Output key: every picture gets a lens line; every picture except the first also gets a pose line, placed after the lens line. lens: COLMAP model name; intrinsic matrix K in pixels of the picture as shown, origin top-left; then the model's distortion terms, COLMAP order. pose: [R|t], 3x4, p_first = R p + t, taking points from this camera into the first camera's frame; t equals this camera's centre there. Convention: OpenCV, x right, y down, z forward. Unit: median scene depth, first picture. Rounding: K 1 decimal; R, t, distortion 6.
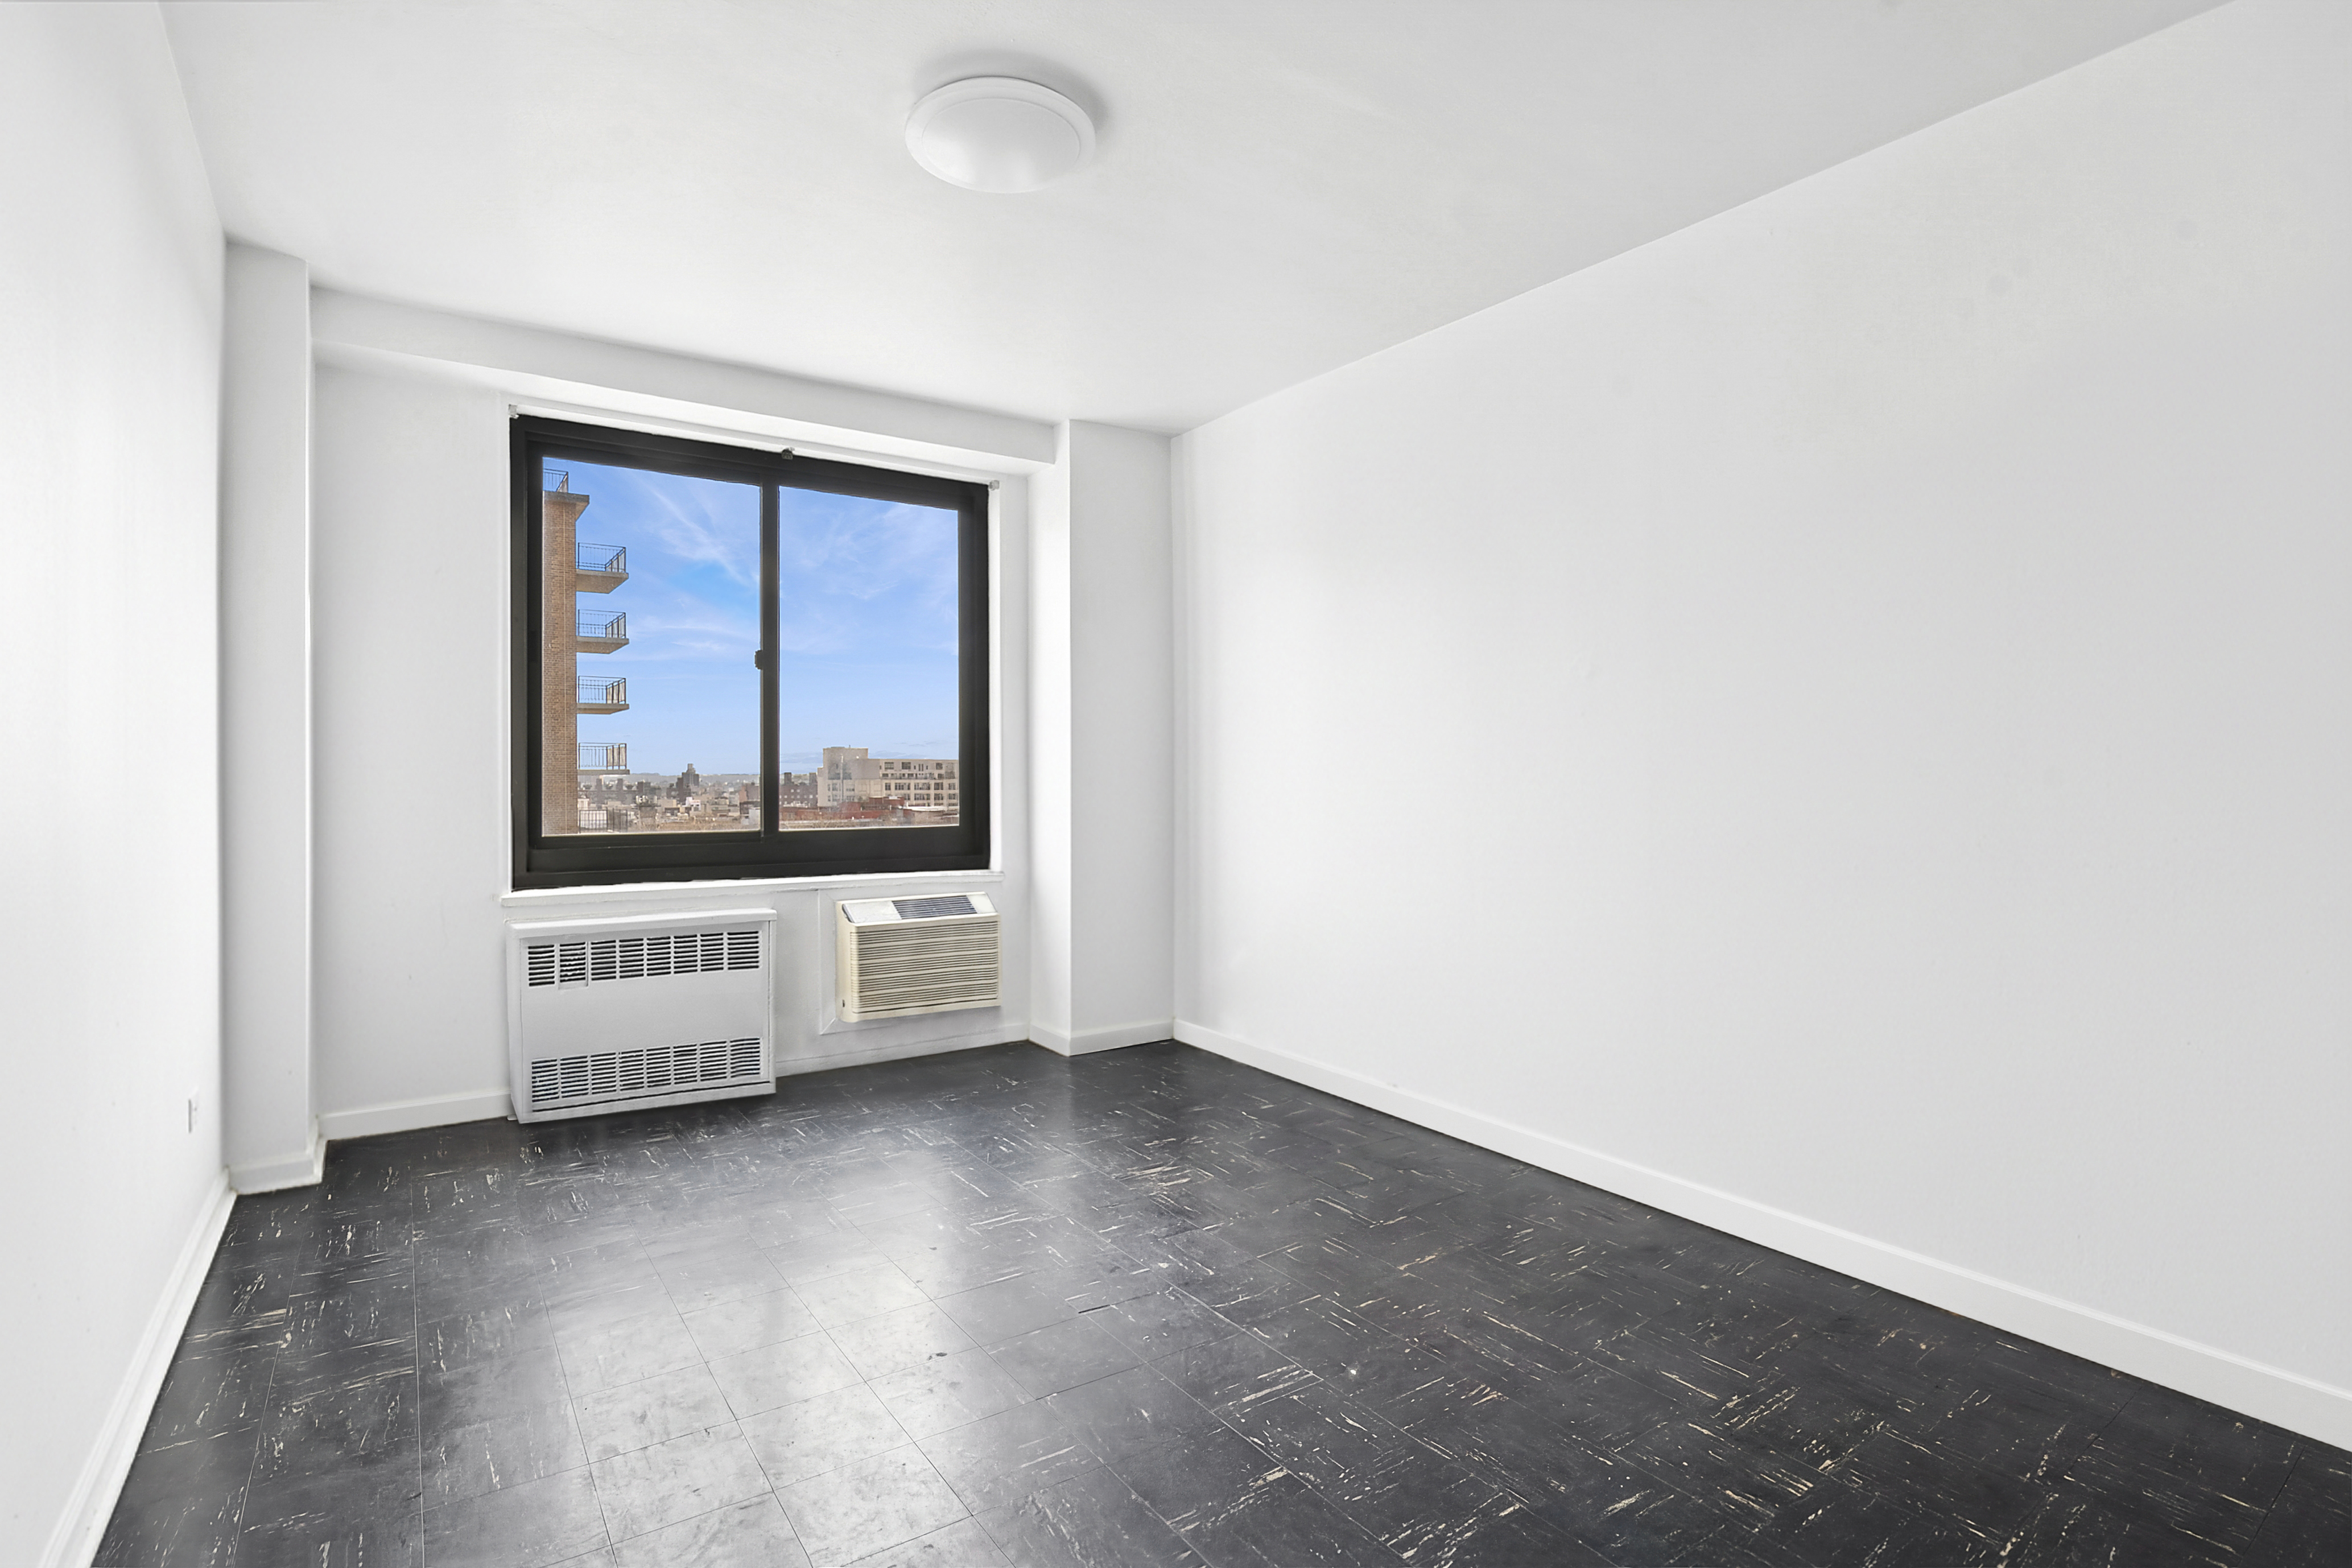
lens RADIAL K [[1154.3, 0, 1173.7], [0, 1154.3, 779.5], [0, 0, 1]] dist [-0.001443, -0.000023]
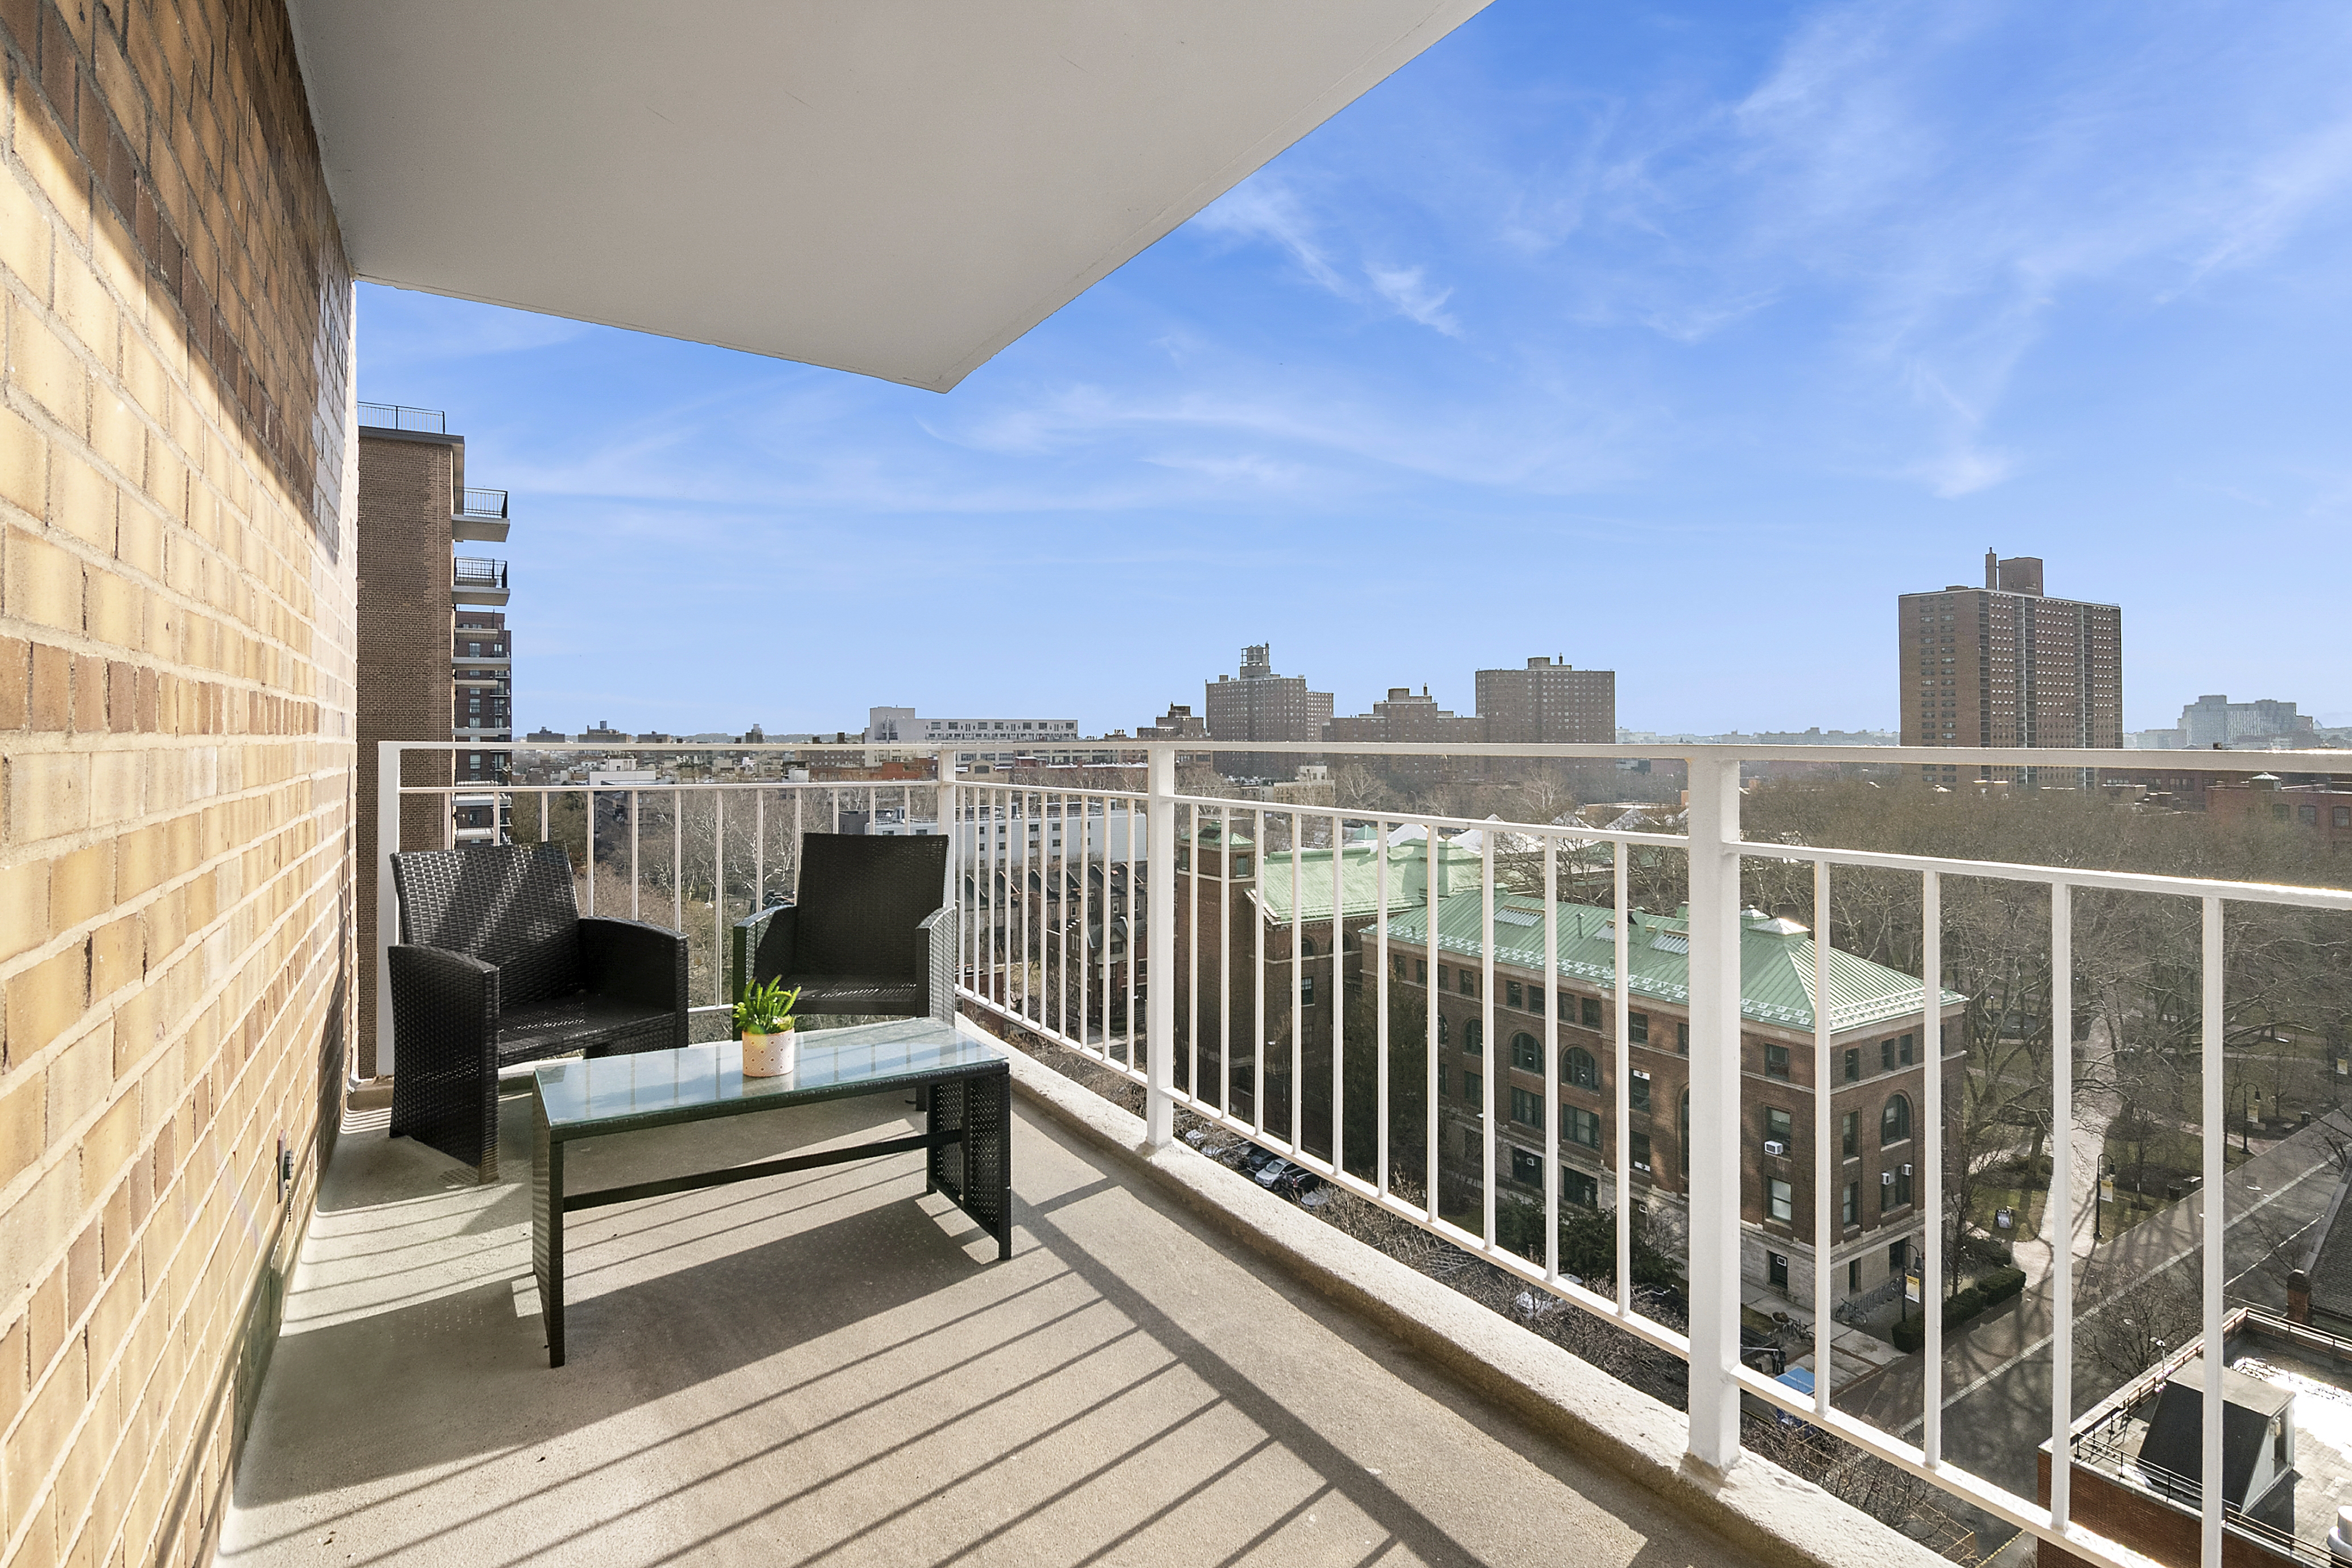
lens RADIAL K [[1154.3, 0, 1192.0], [0, 1154.3, 733.1], [0, 0, 1]] dist [-0.001443, -0.000023]
pose [[0.999703, 0.007922, -0.023066, -0.409690], [-0.008093, 0.999940, -0.007324, -0.031673], [0.023006, 0.007509, 0.999707, 0.641987]]
